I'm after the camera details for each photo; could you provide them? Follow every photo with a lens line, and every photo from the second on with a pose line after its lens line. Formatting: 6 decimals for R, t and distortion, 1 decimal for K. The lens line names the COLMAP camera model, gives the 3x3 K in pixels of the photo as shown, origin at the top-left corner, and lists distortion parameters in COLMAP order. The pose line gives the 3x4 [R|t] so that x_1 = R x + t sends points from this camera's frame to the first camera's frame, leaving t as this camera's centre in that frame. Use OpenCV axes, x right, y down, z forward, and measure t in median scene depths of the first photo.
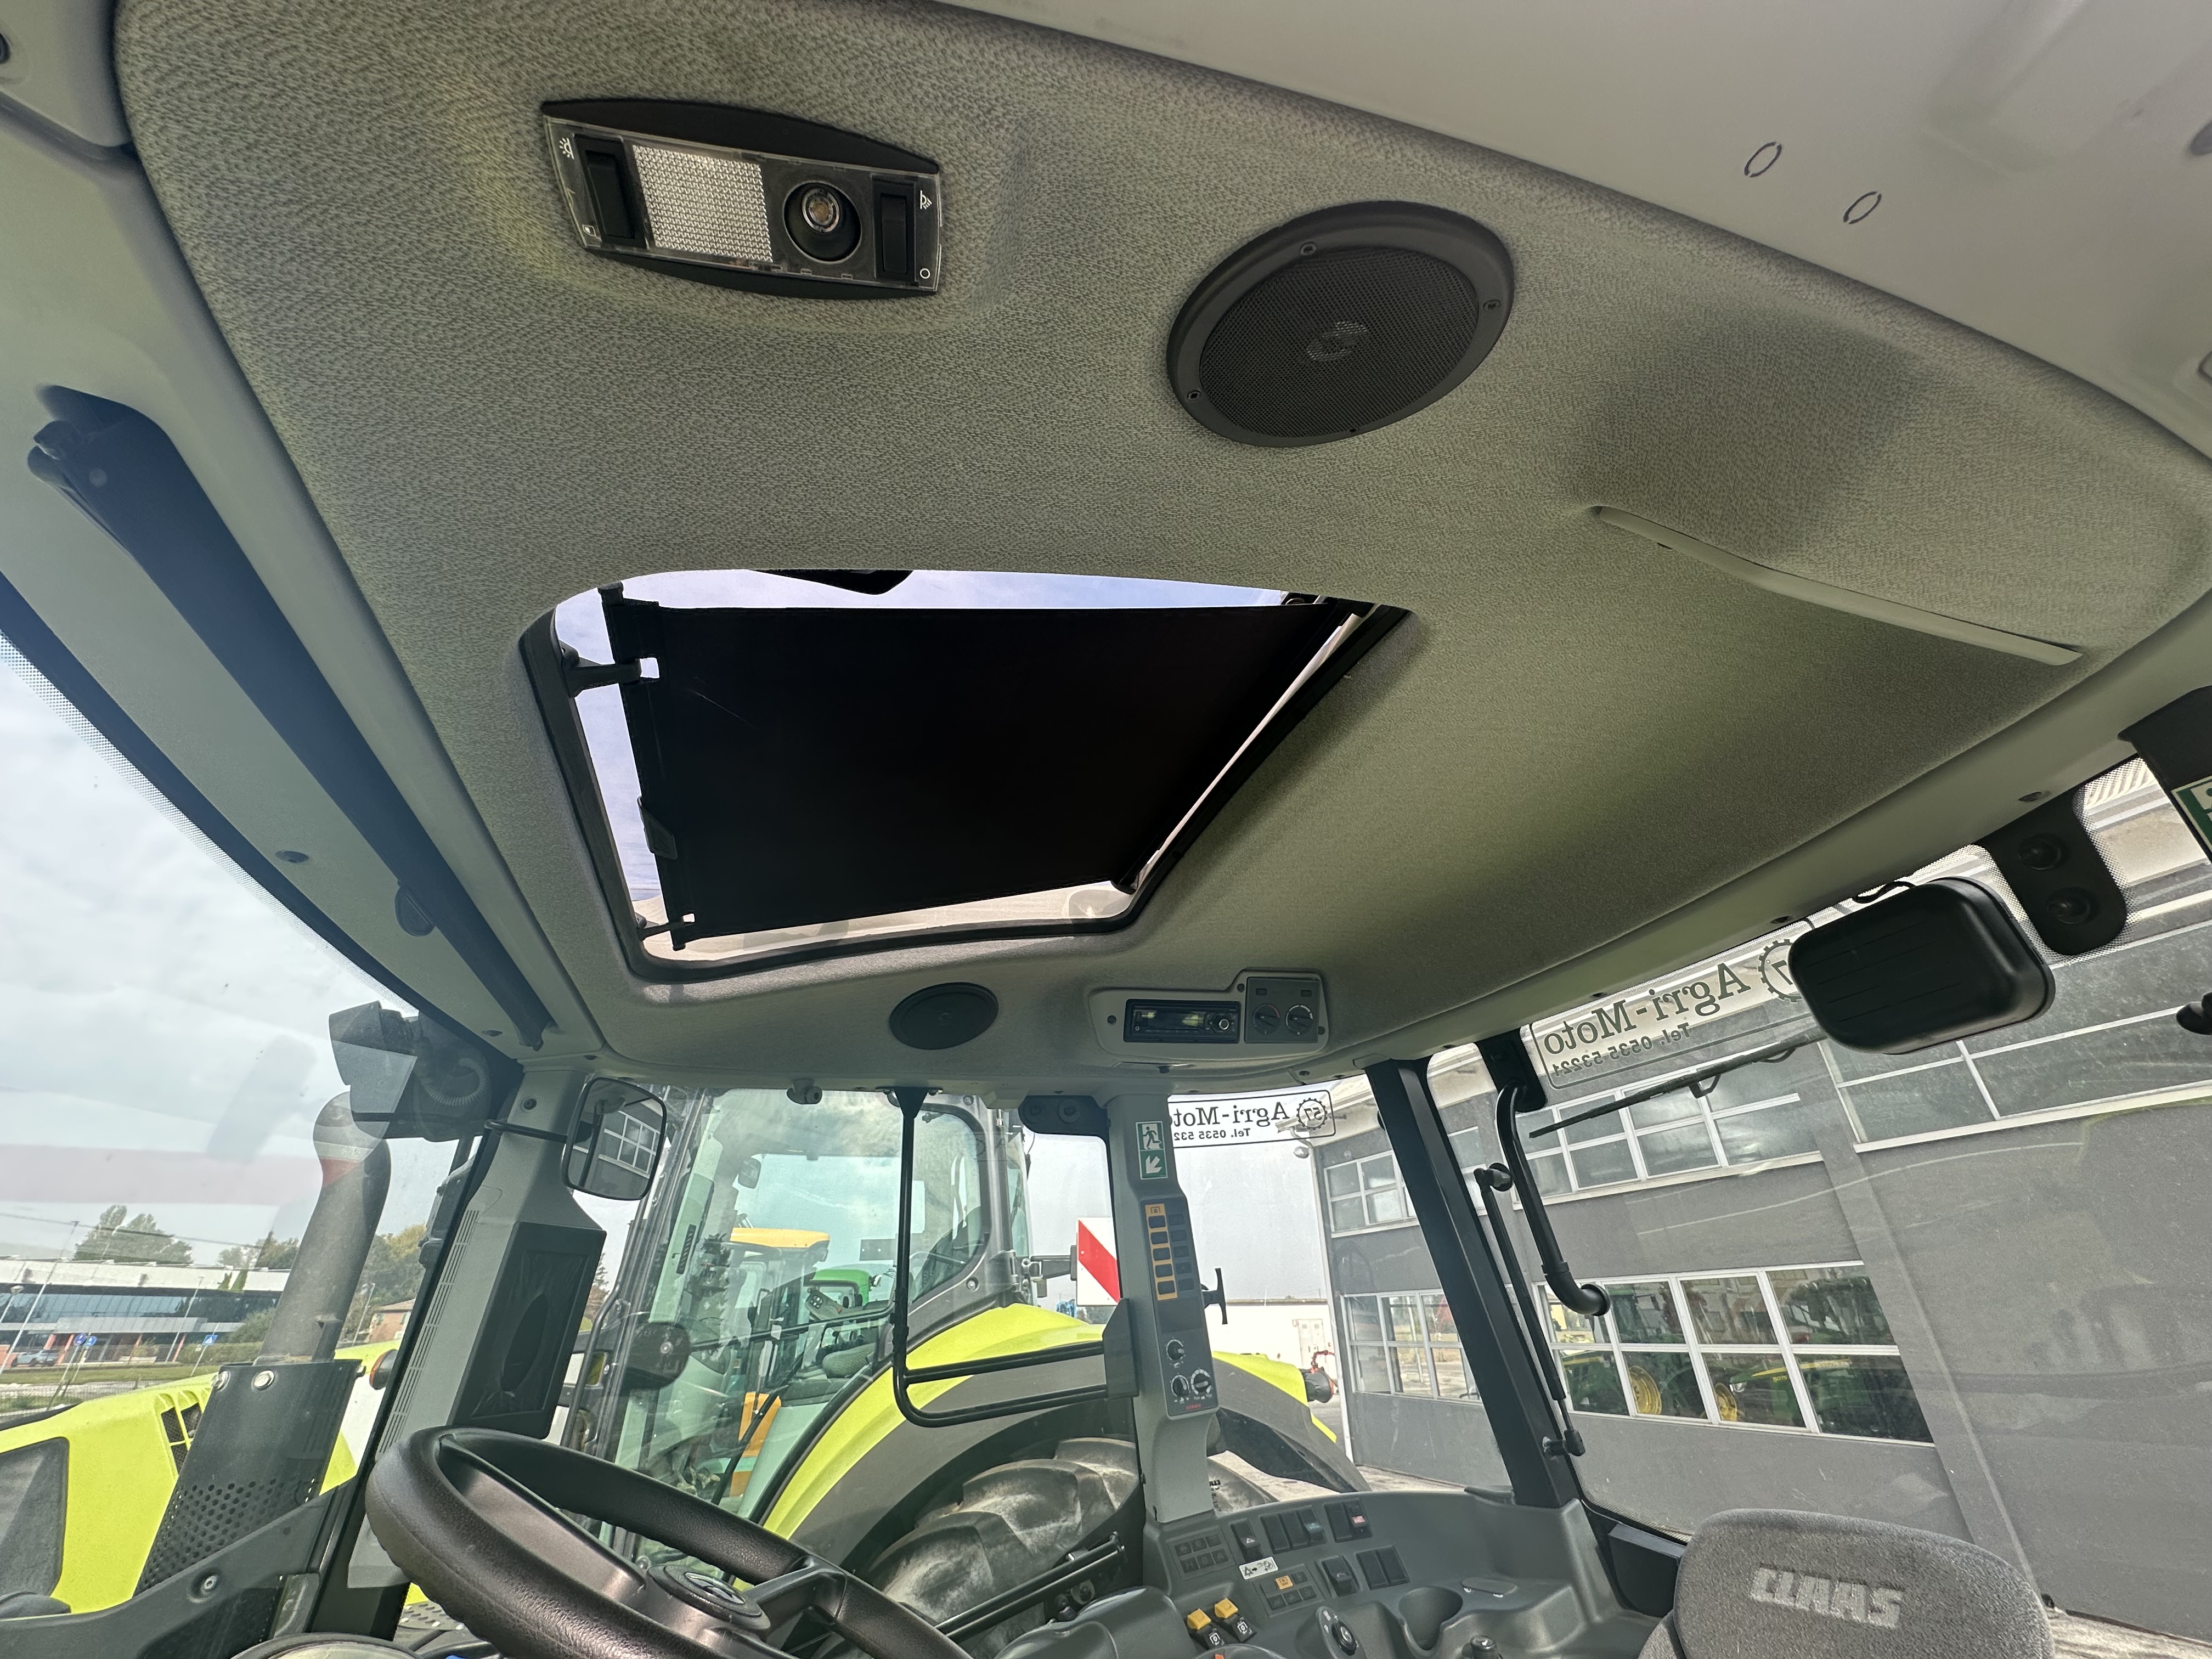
lens RADIAL K [[885.1, 0, 1106.0], [0, 885.1, 829.5], [0, 0, 1]] dist [-0.001027, -0.000267]
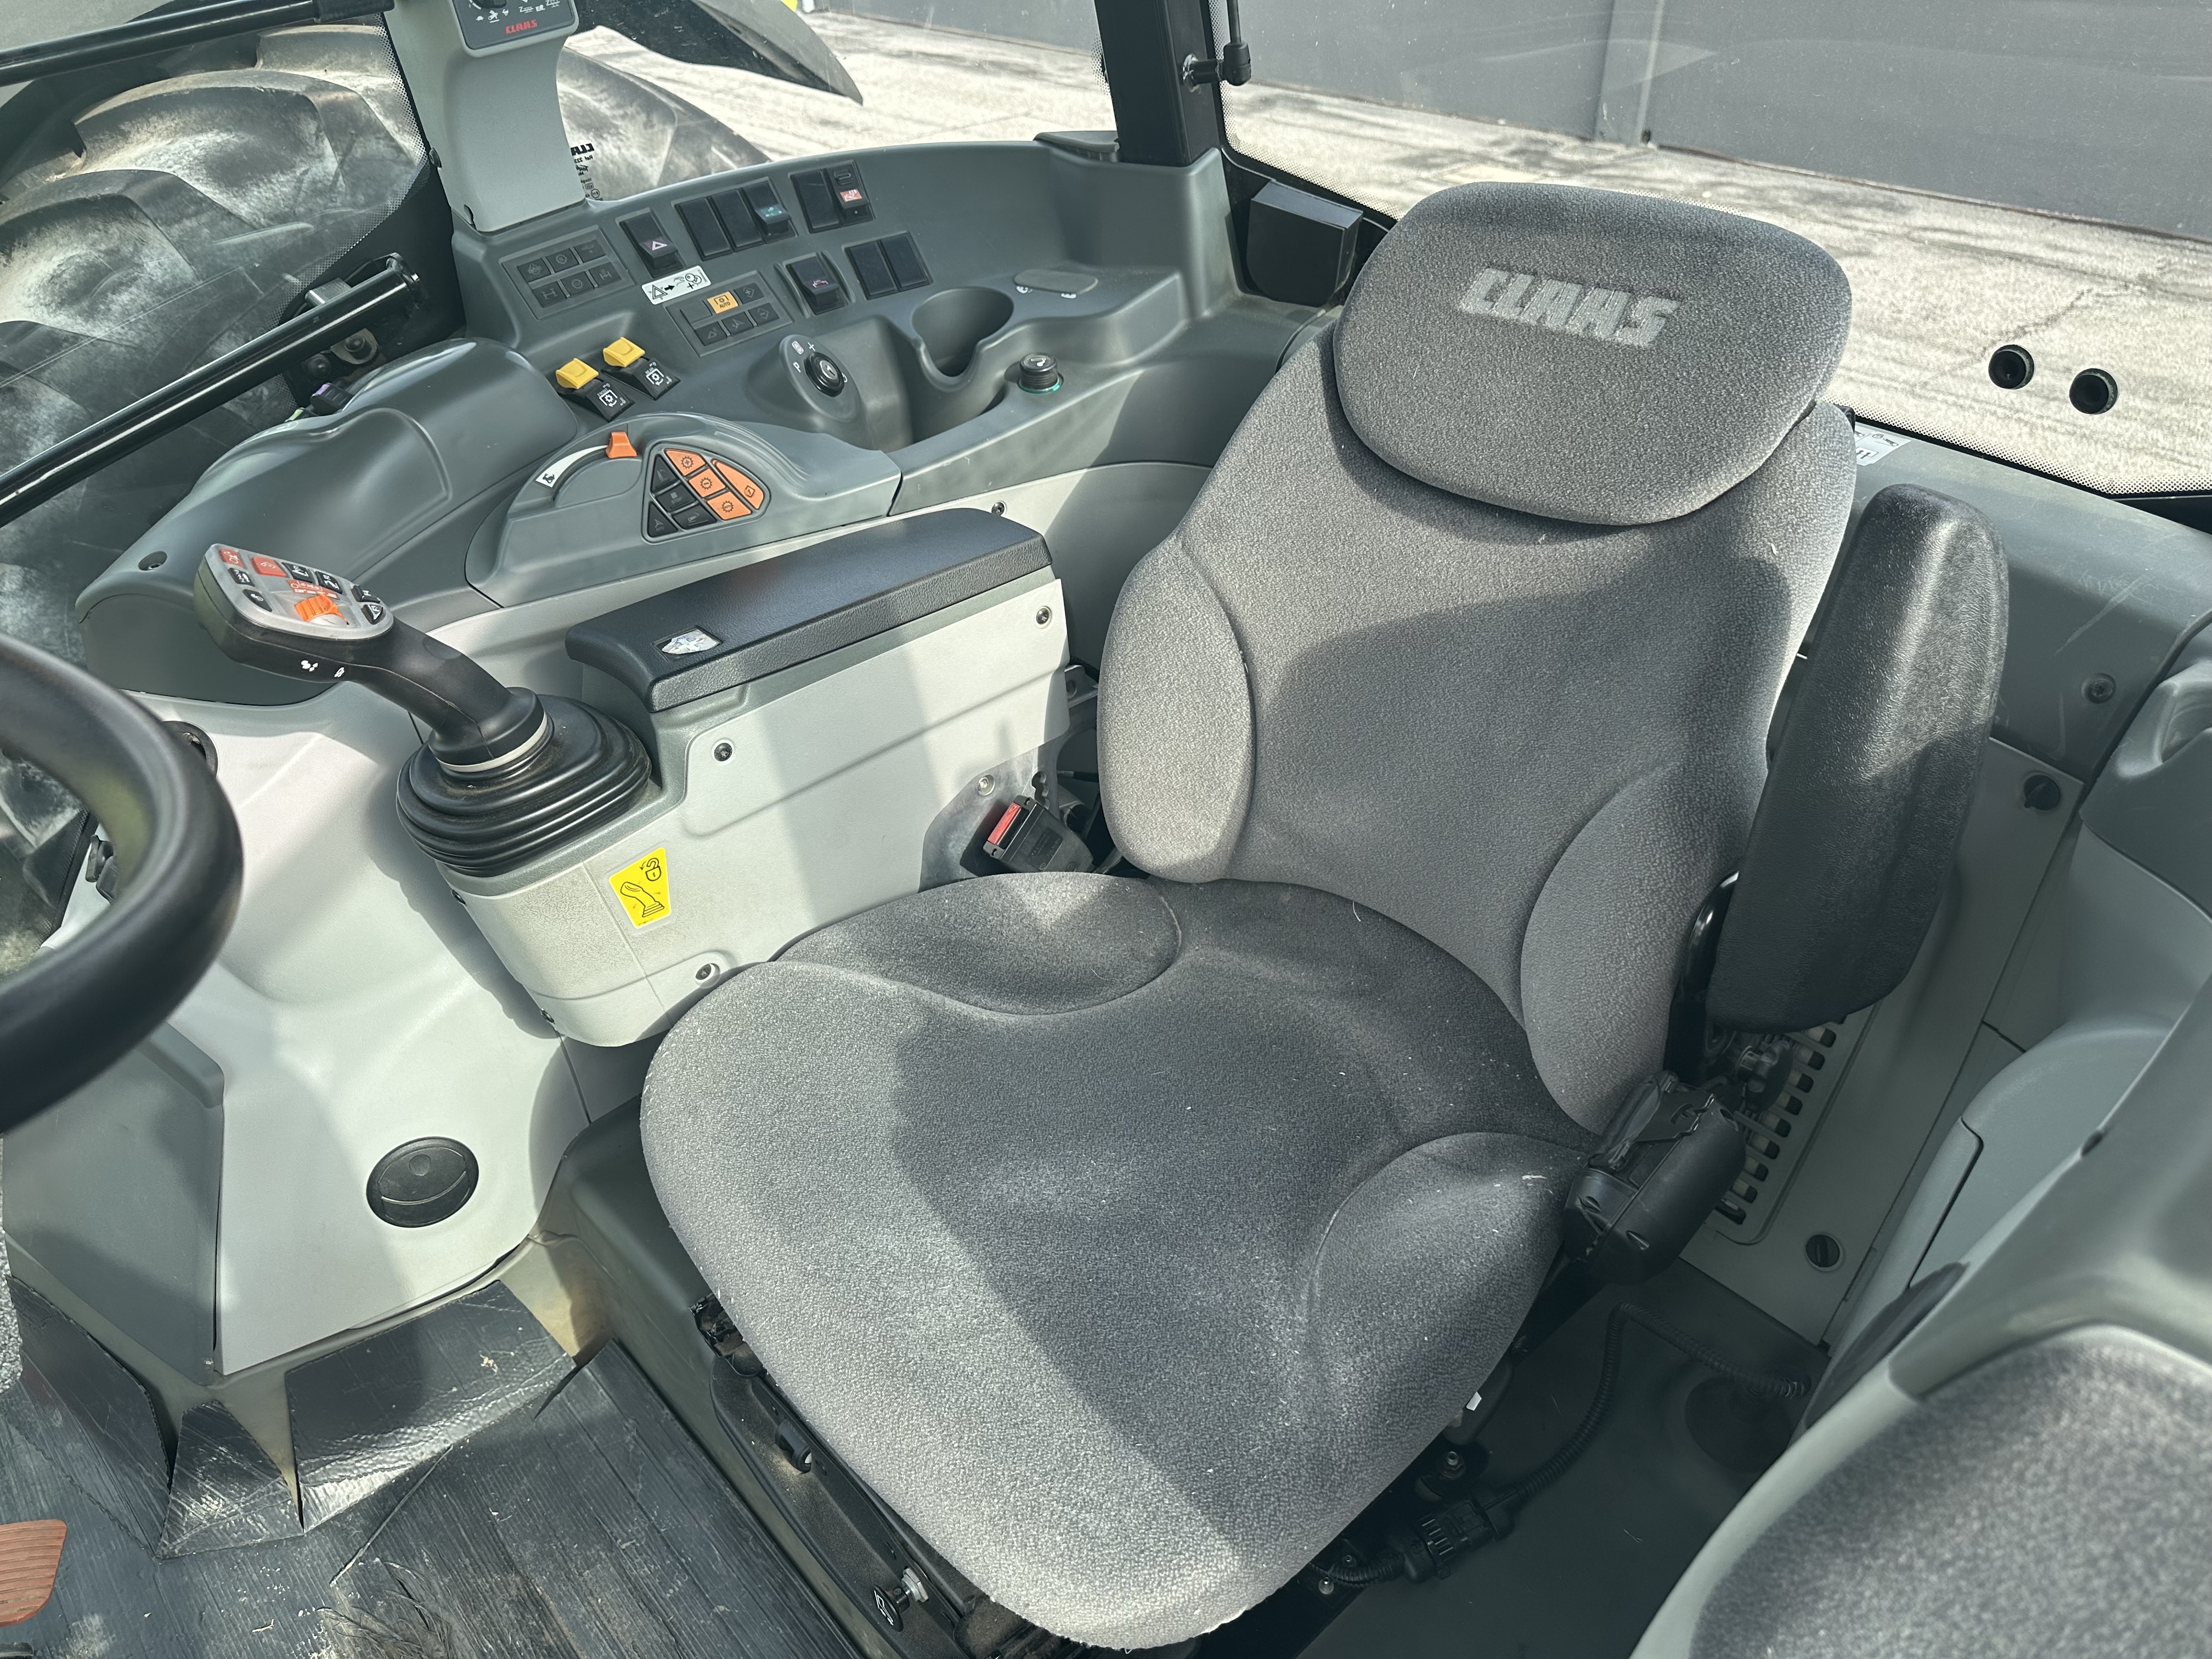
lens RADIAL K [[1573.2, 0, 1116.2], [0, 1573.2, 820.7], [0, 0, 1]] dist [0.034083, -0.045603]
pose [[0.923336, -0.206283, 0.323879, 0.032006], [-0.194583, 0.475789, 0.857766, 0.069854], [-0.331041, -0.855028, 0.399174, 0.197999]]
